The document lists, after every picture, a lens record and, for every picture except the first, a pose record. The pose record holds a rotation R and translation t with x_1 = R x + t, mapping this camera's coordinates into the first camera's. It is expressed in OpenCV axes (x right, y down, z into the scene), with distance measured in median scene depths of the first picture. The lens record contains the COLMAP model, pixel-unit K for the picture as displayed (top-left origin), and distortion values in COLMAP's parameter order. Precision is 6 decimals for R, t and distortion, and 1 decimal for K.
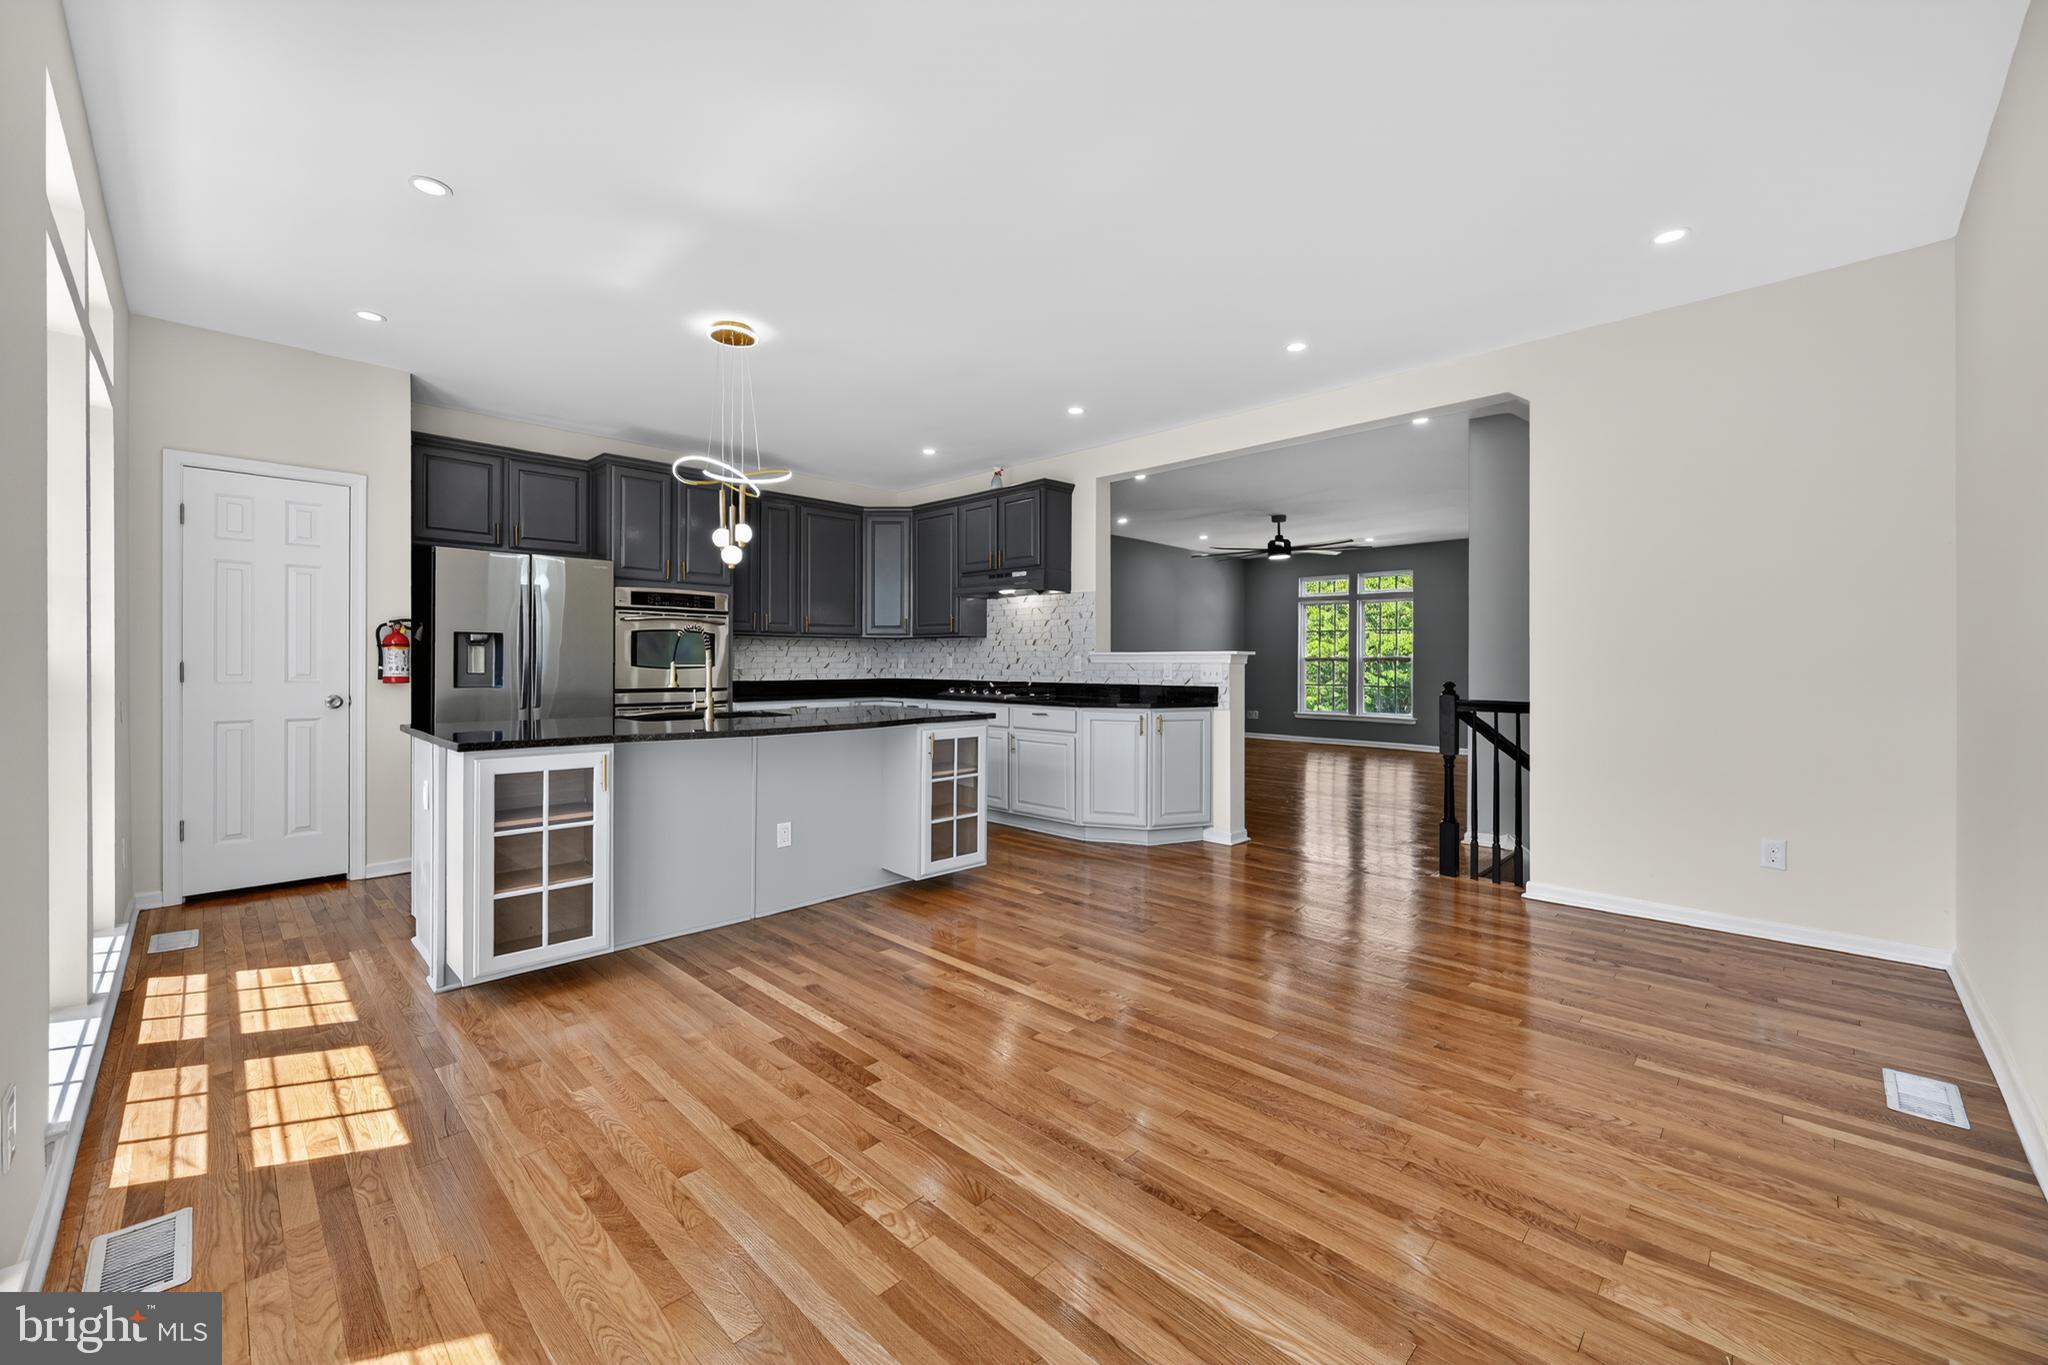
lens RADIAL K [[804.8, 0, 1027.6], [0, 804.8, 661.9], [0, 0, 1]] dist [-0.002306, 0.000793]
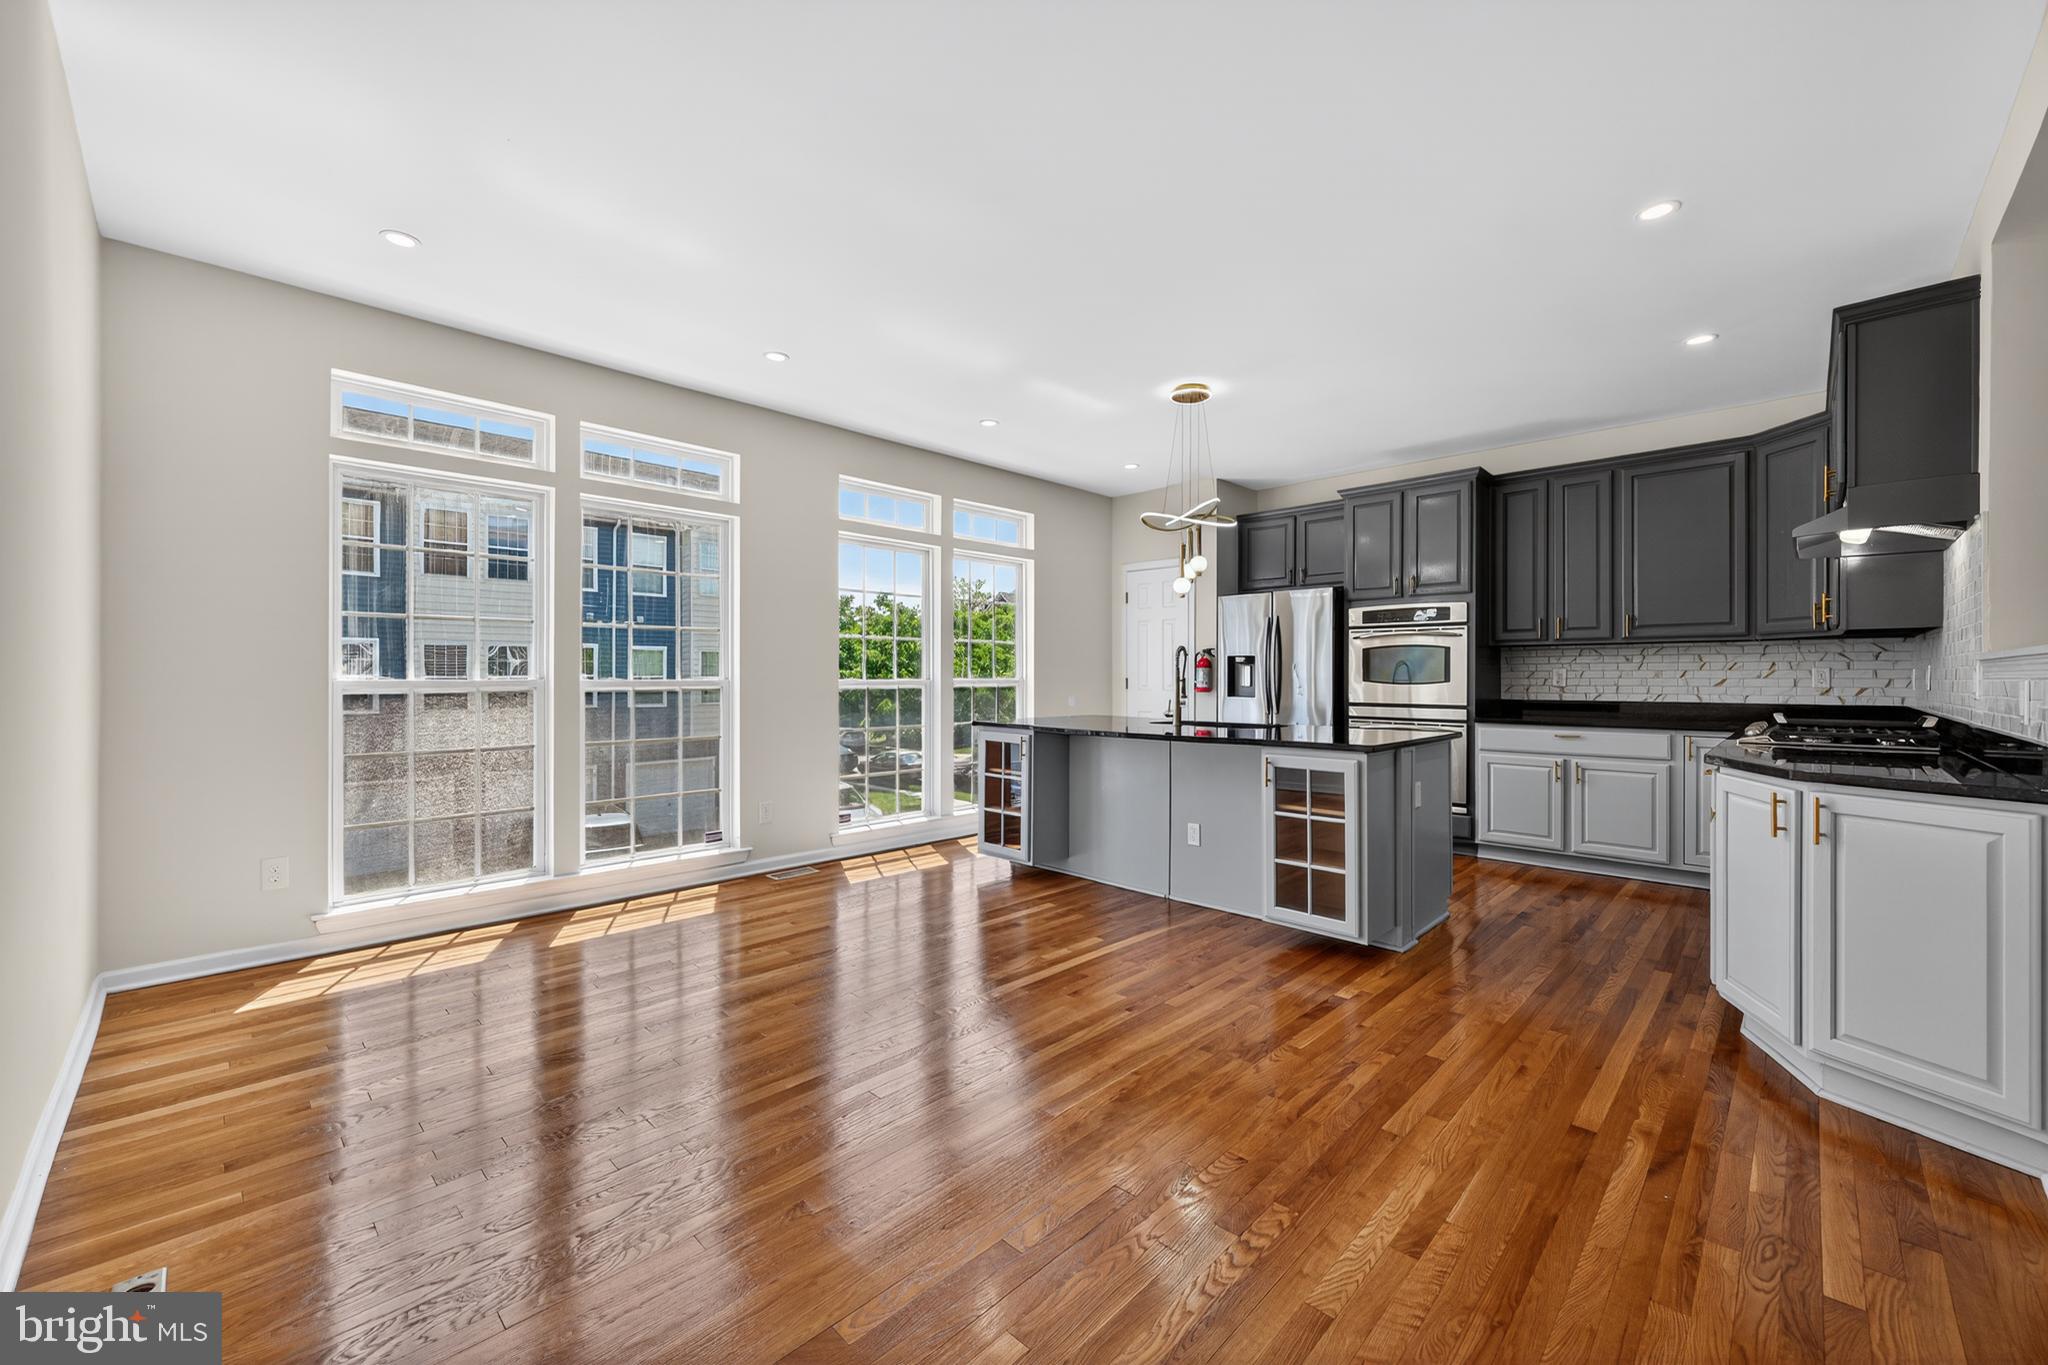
lens RADIAL K [[804.8, 0, 1025.3], [0, 804.8, 673.8], [0, 0, 1]] dist [-0.002306, 0.000793]
pose [[-0.001275, -0.005930, -0.999982, 0.600371], [0.001486, 0.999981, -0.005932, 0.000656], [0.999998, -0.001493, -0.001266, 0.578864]]
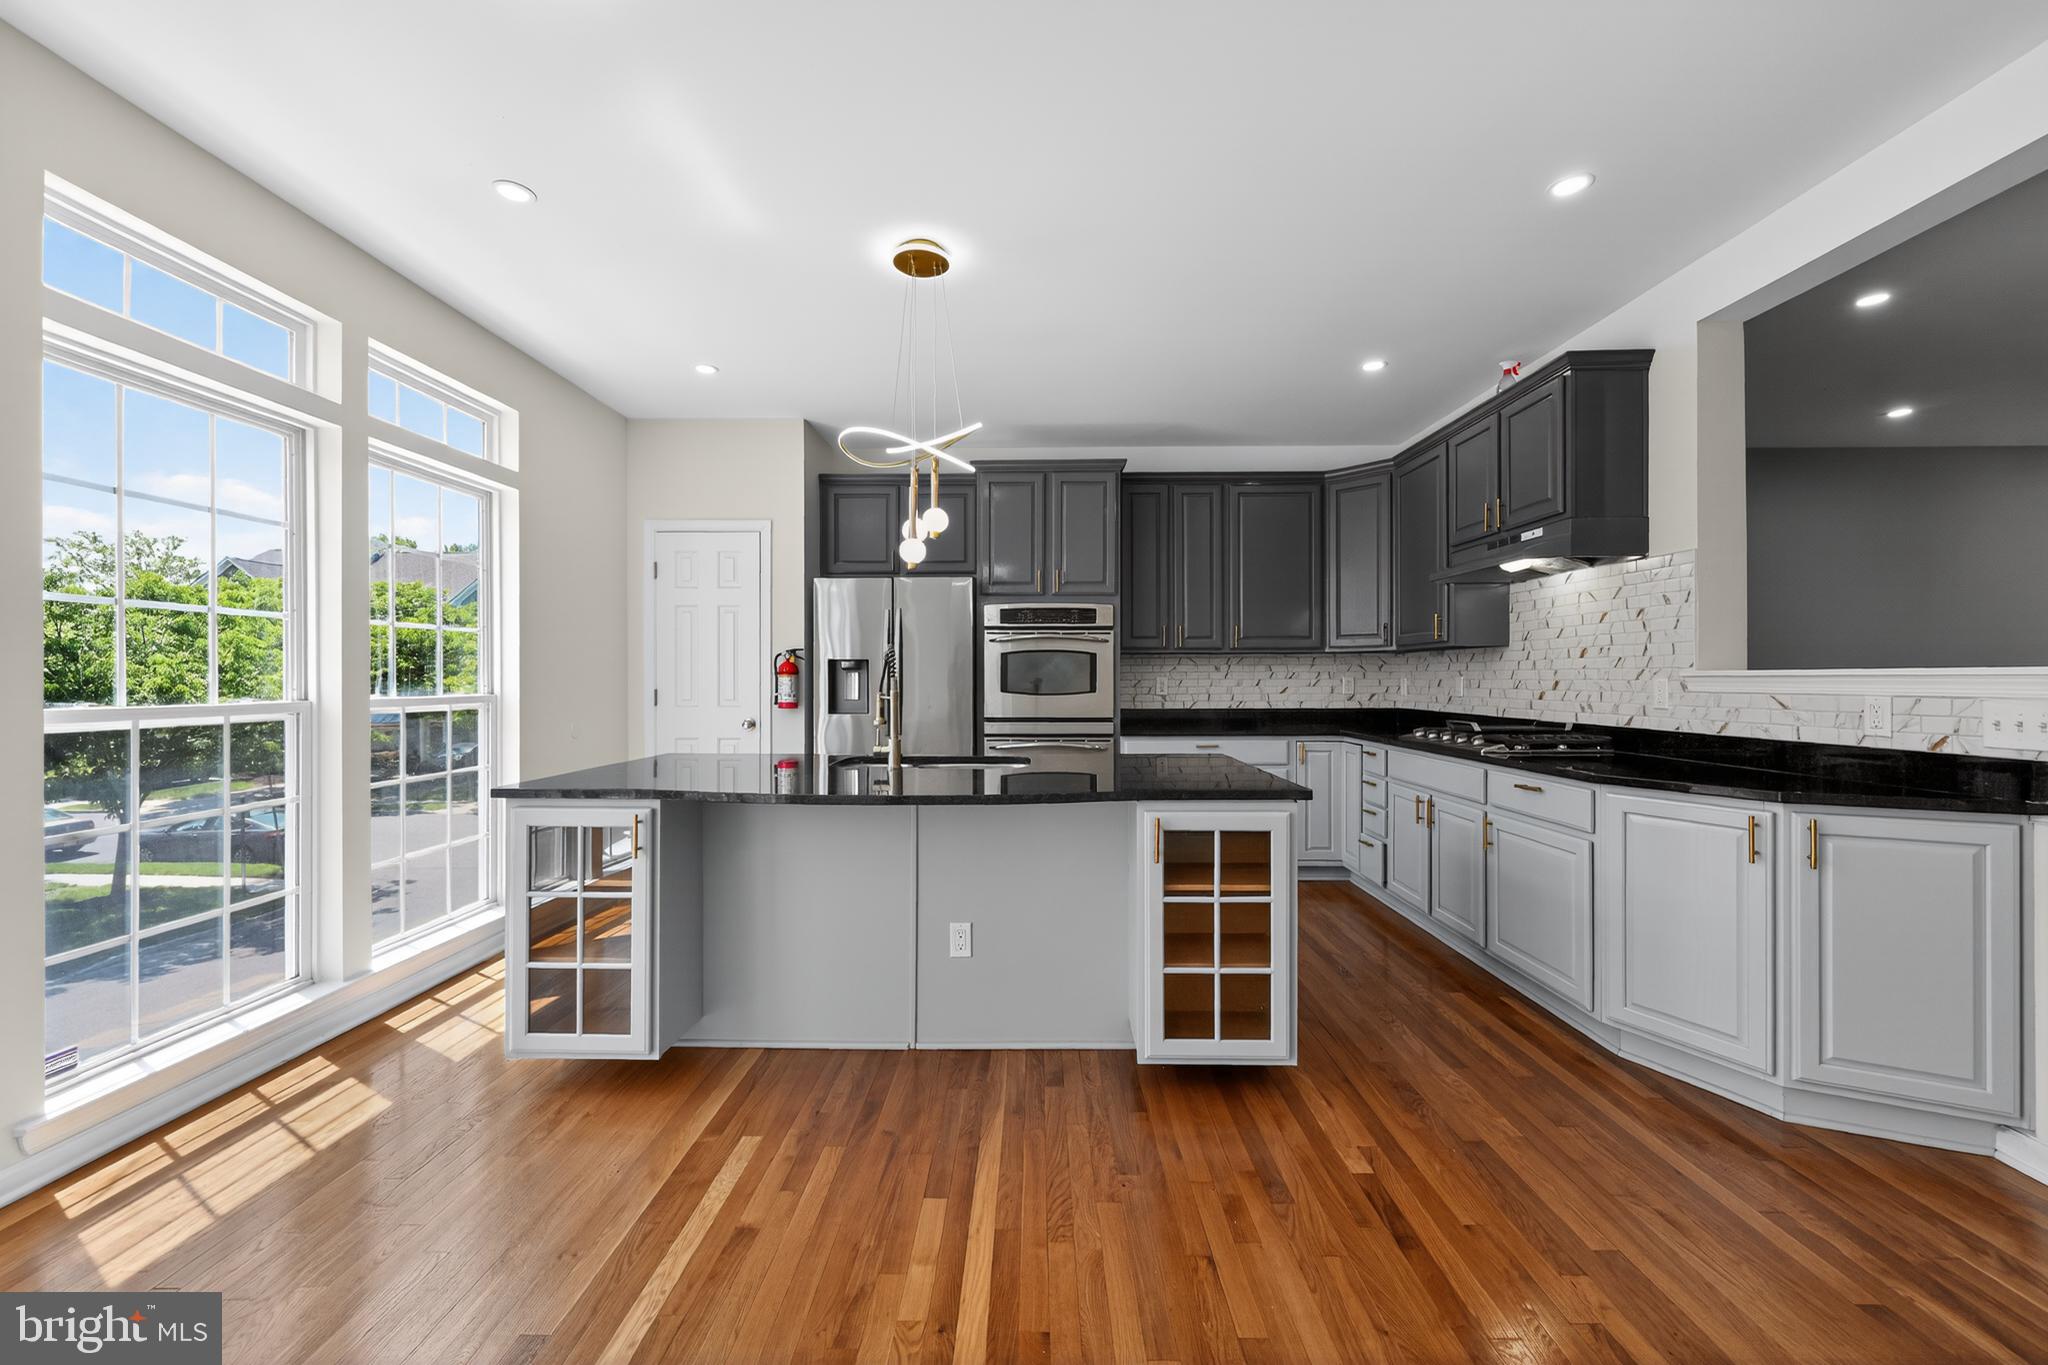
lens RADIAL K [[804.8, 0, 1026.8], [0, 804.8, 678.5], [0, 0, 1]] dist [-0.002306, 0.000793]
pose [[0.690876, -0.003310, -0.722965, 0.185824], [0.004706, 0.999989, -0.000081, -0.010419], [0.722958, -0.003347, 0.690884, 0.417420]]
